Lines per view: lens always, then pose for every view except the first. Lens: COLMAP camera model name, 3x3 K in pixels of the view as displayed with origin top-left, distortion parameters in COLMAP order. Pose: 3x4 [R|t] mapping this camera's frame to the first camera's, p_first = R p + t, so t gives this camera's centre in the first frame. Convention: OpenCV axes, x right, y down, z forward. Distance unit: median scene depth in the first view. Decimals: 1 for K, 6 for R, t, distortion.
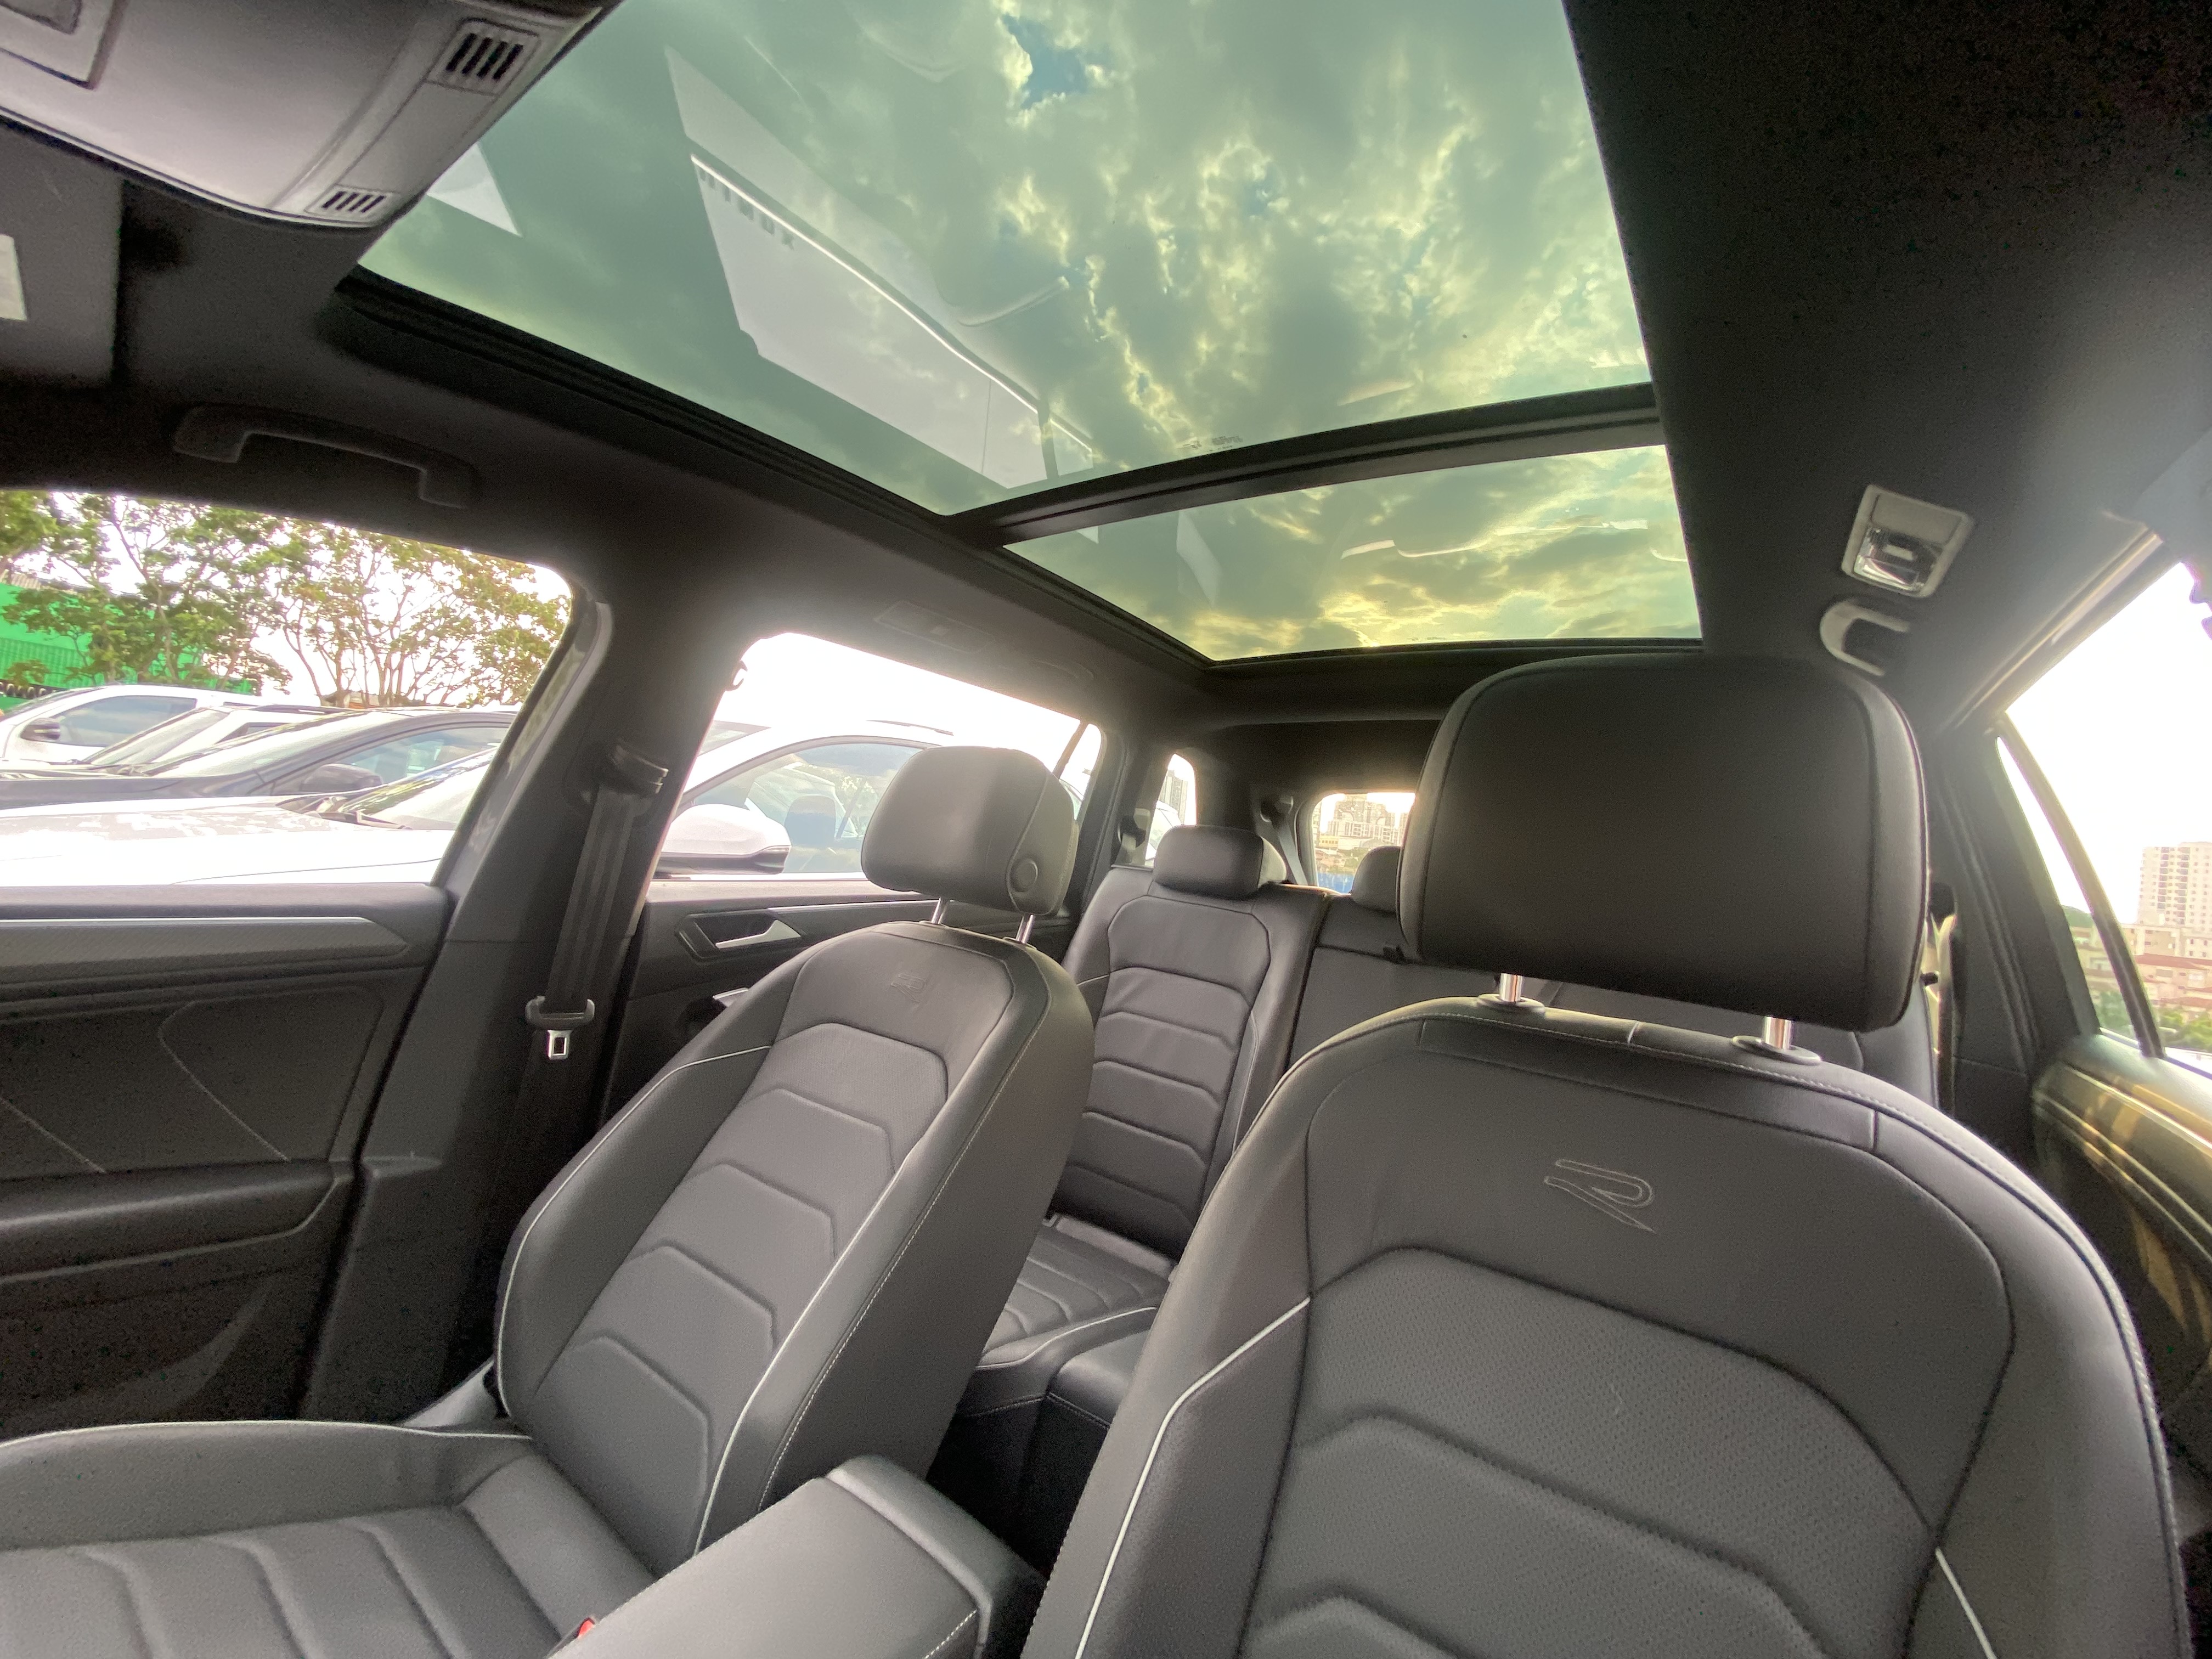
lens RADIAL K [[905.6, 0, 1106.0], [0, 905.6, 829.5], [0, 0, 1]] dist [0.006354, -0.000790]
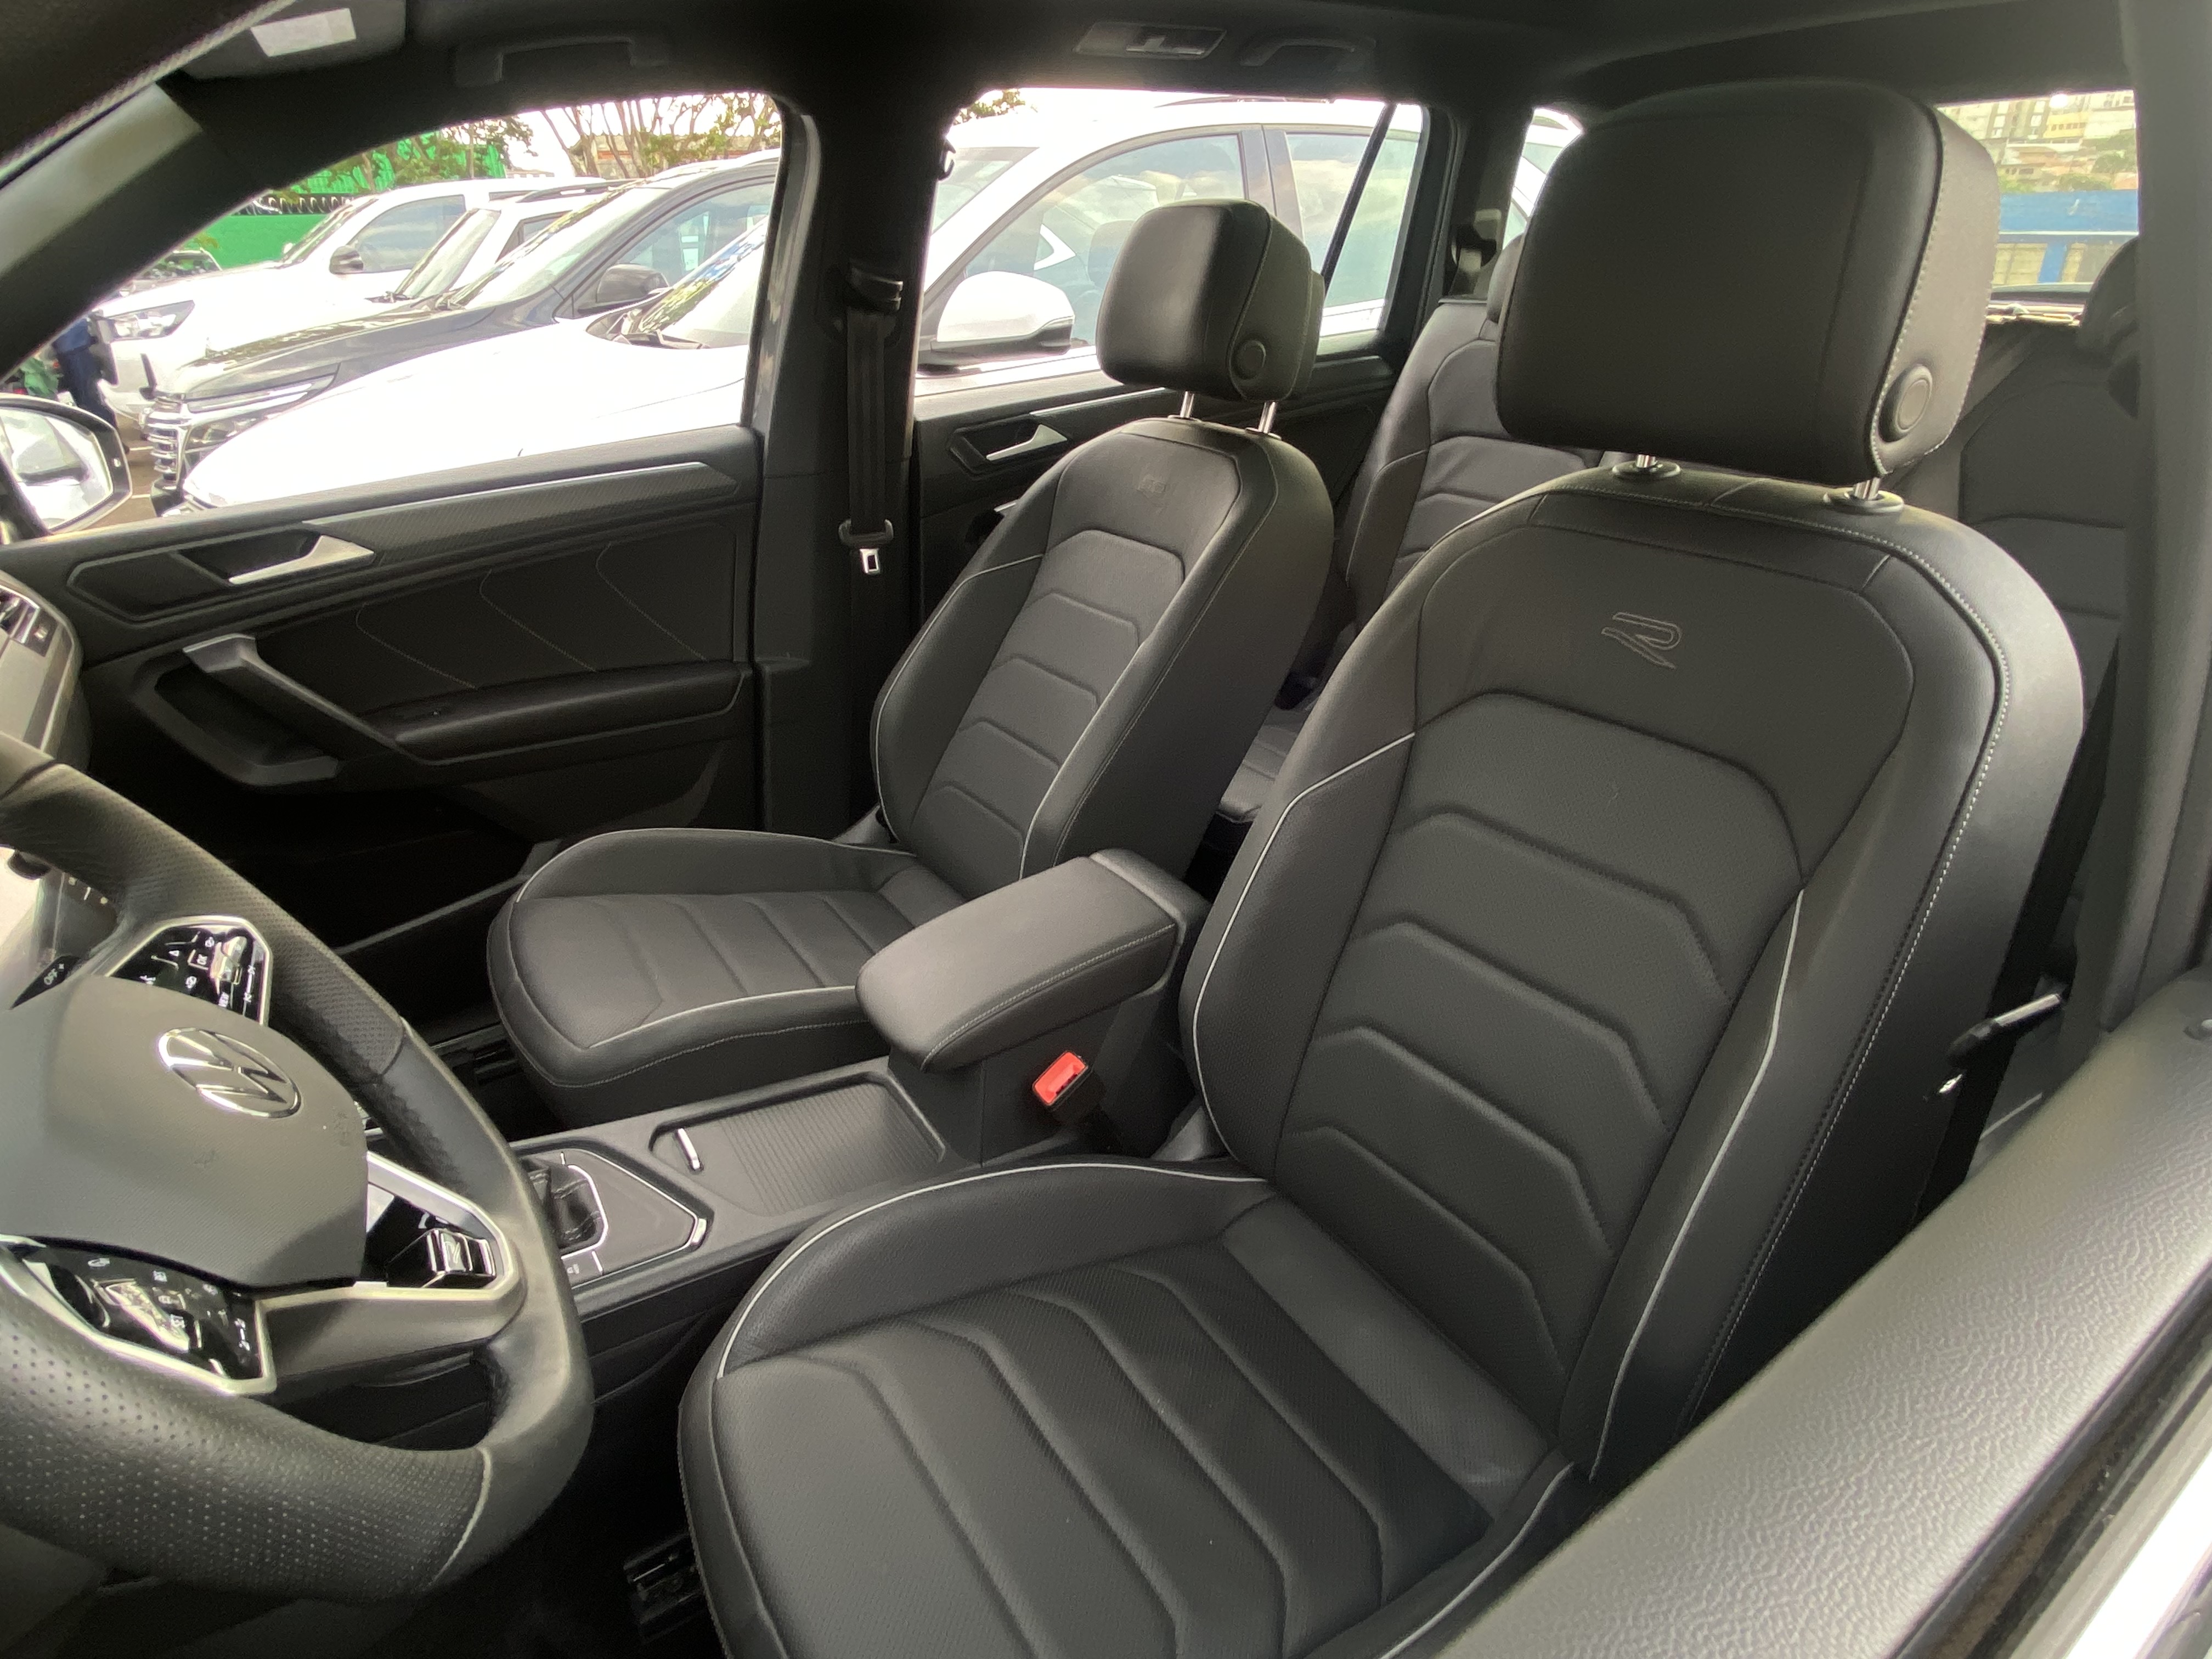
lens RADIAL K [[1217.7, 0, 1106.0], [0, 1217.7, 829.5], [0, 0, 1]] dist [0.071460, -0.062755]
pose [[0.928090, 0.031053, -0.371059, 0.247692], [0.138362, 0.896404, 0.421088, -0.066945], [0.345695, -0.442148, 0.827647, -0.312284]]
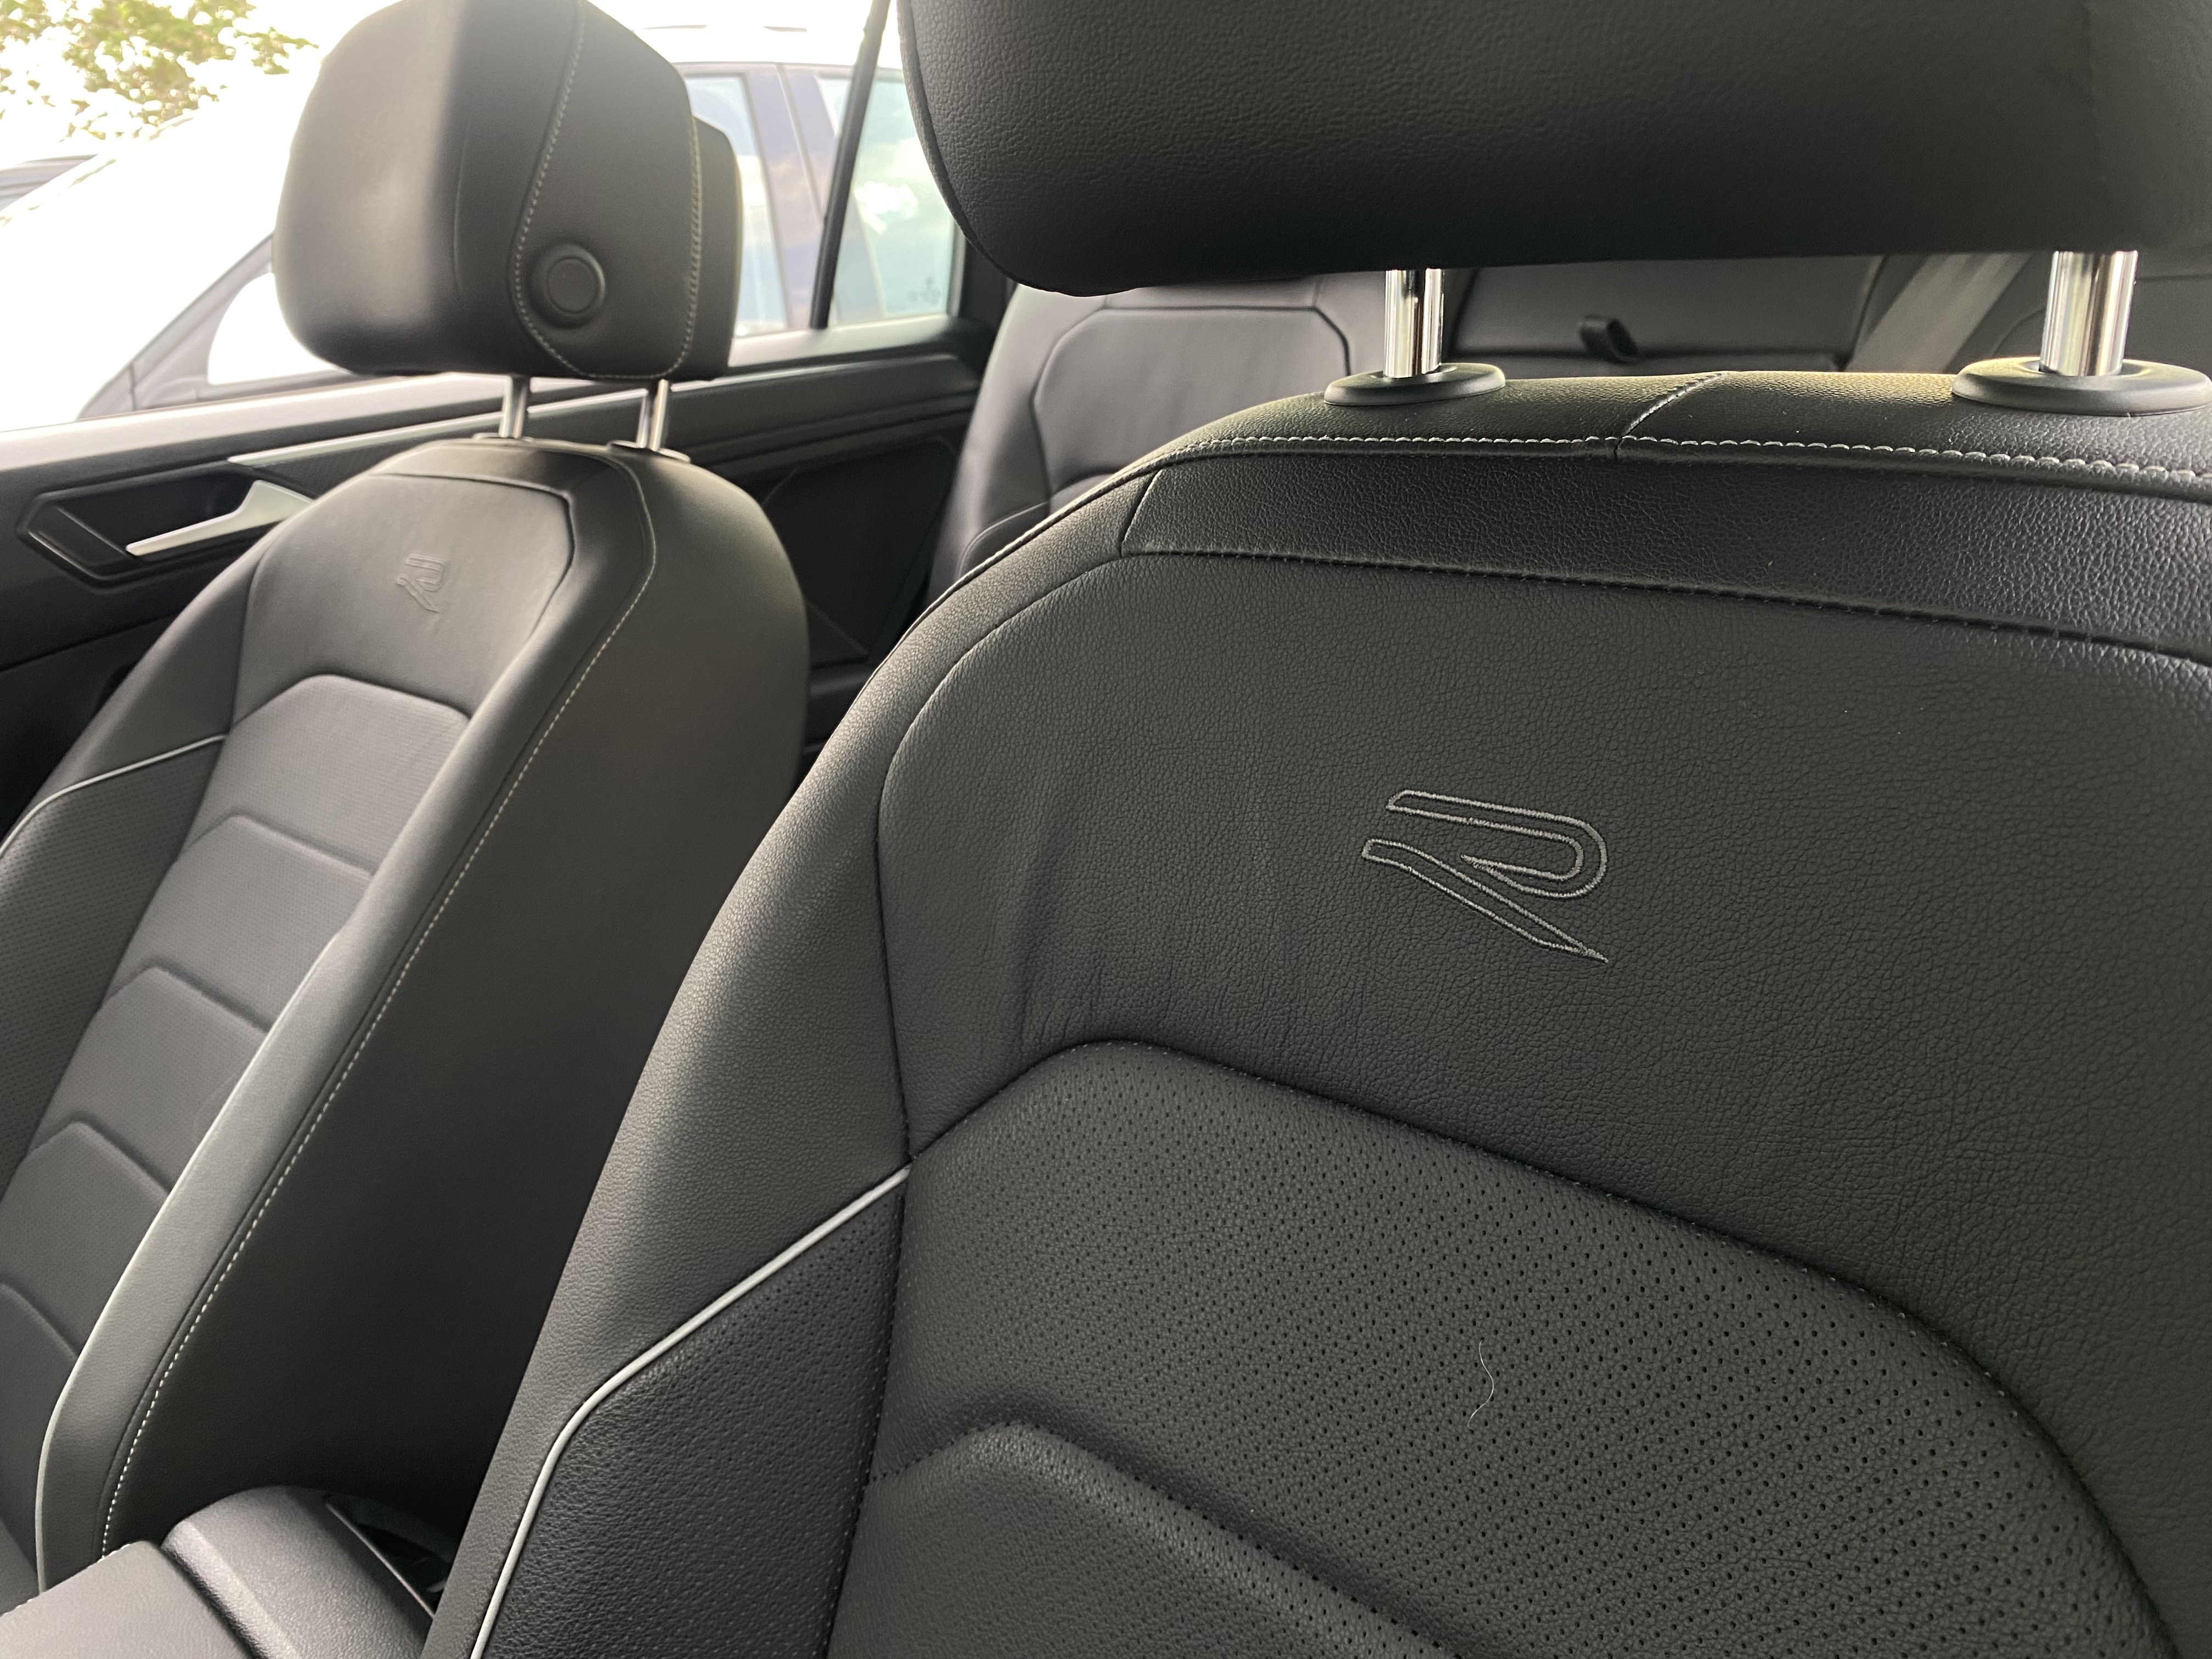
lens RADIAL K [[1662.1, 0, 1106.0], [0, 1662.1, 829.5], [0, 0, 1]] dist [0.048147, -0.052194]
pose [[0.978703, -0.119687, -0.166778, 0.252032], [0.169061, 0.930784, 0.324128, 0.072256], [0.116441, -0.345421, 0.931196, 0.185937]]
